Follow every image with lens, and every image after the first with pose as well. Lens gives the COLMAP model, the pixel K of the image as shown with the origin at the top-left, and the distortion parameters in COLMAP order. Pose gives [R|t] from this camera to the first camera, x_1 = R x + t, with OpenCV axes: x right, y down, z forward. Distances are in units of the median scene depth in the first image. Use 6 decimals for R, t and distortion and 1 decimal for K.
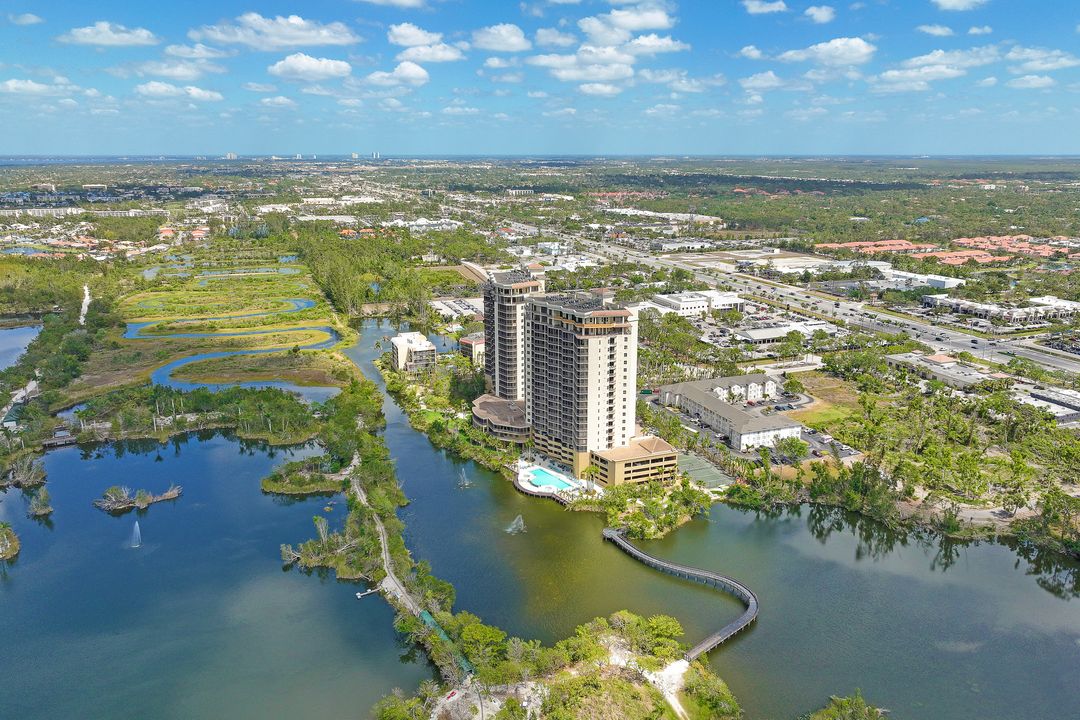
lens RADIAL K [[772.8, 0, 534.0], [0, 772.8, 342.5], [0, 0, 1]] dist [0.005739, 0.001517]
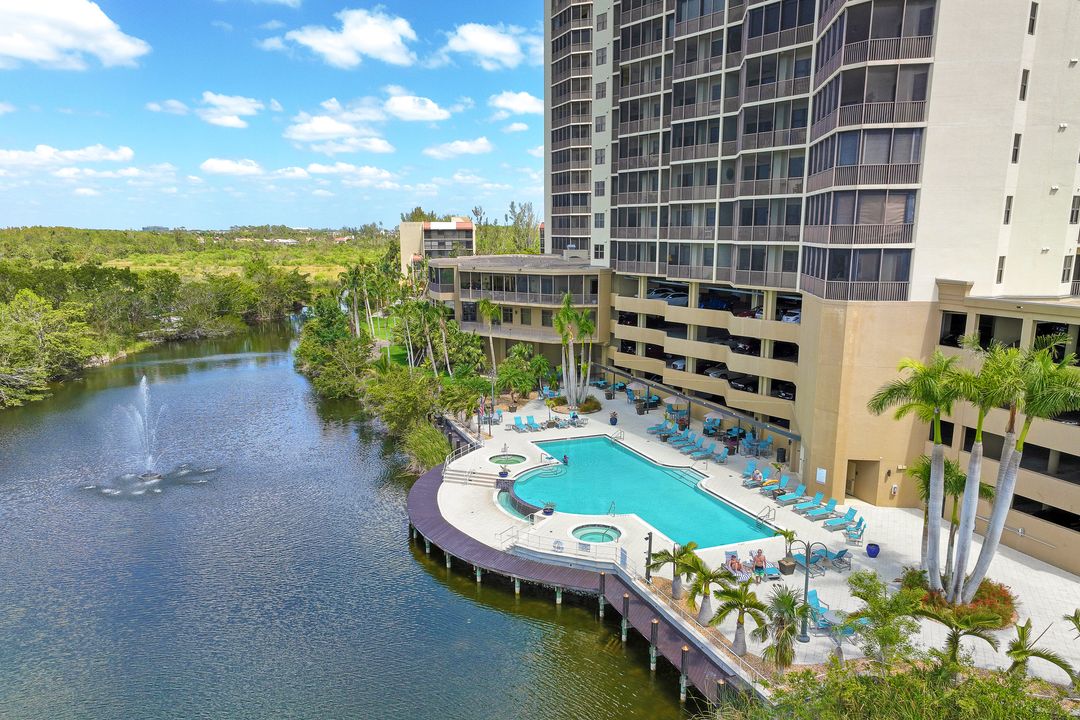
lens RADIAL K [[772.8, 0, 534.0], [0, 772.8, 342.5], [0, 0, 1]] dist [0.005739, 0.001517]
pose [[0.958421, 0.049705, -0.280997, 0.044091], [-0.082889, 0.990747, -0.107467, 0.168706], [0.273056, 0.126290, 0.953673, 0.852239]]
